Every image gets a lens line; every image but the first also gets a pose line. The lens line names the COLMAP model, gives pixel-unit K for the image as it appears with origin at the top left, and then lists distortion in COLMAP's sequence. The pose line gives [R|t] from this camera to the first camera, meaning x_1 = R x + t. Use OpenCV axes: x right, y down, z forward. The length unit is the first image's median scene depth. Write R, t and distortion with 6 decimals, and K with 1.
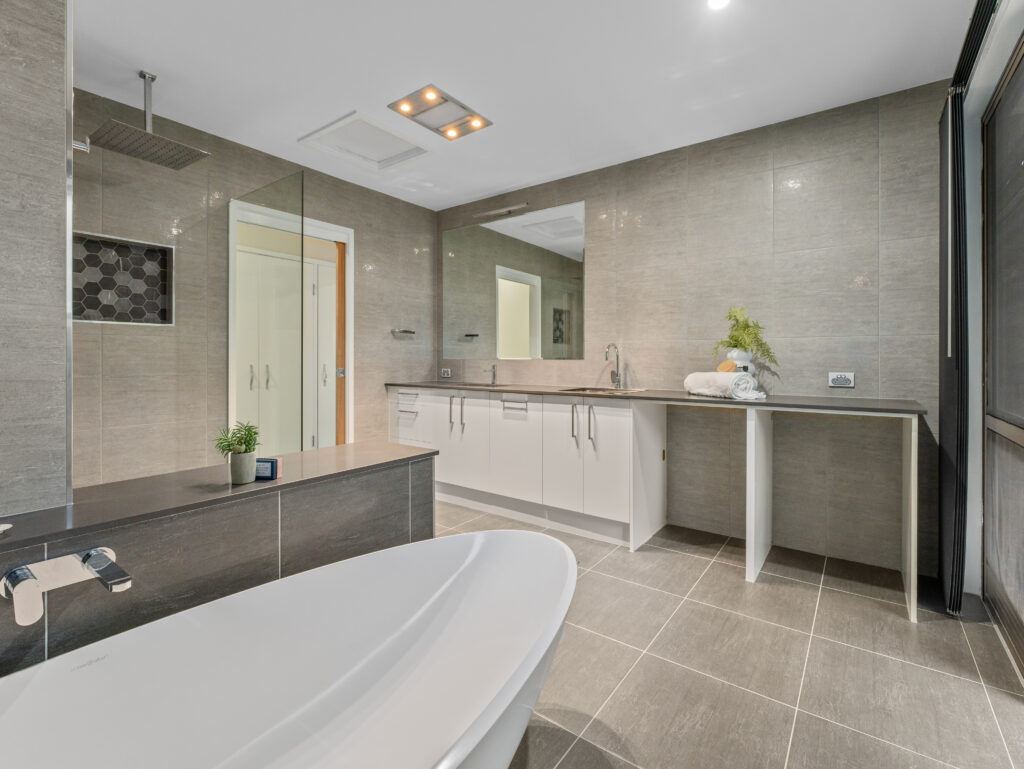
lens RADIAL K [[471.2, 0, 516.9], [0, 471.2, 365.3], [0, 0, 1]] dist [-0.001414, -0.000035]
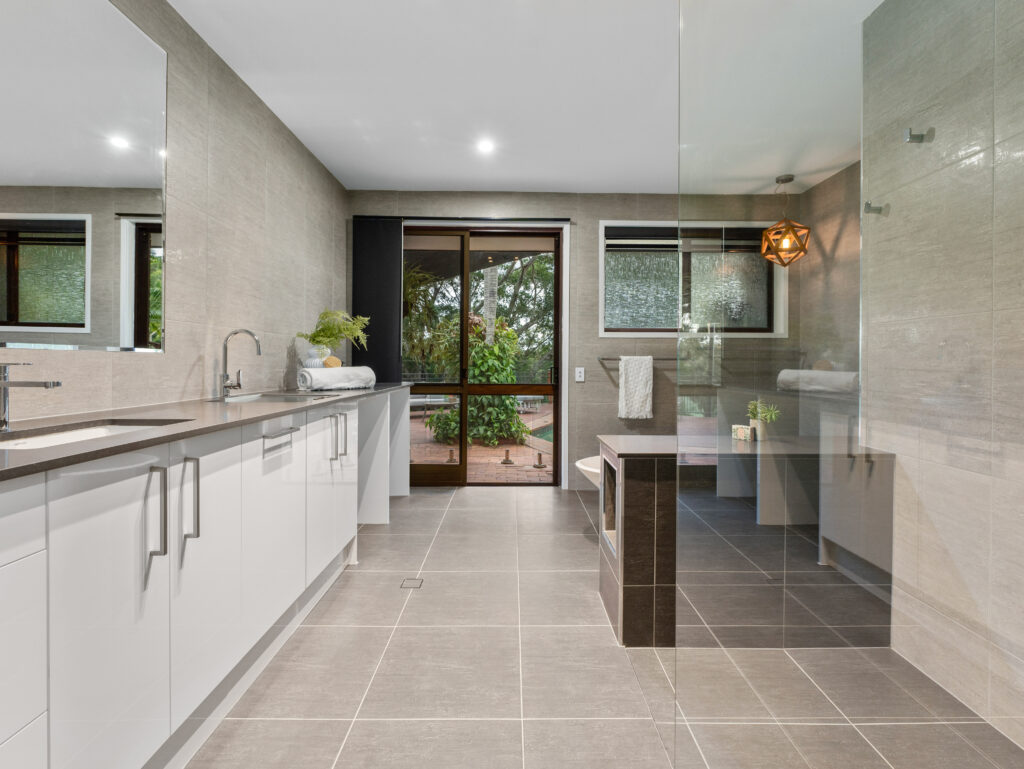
lens RADIAL K [[471.2, 0, 516.9], [0, 471.2, 365.3], [0, 0, 1]] dist [-0.001414, -0.000035]
pose [[-0.598208, -0.011999, 0.801251, -0.571908], [-0.000699, 0.999895, 0.014452, -0.005605], [-0.801340, 0.008085, -0.598154, 1.086493]]
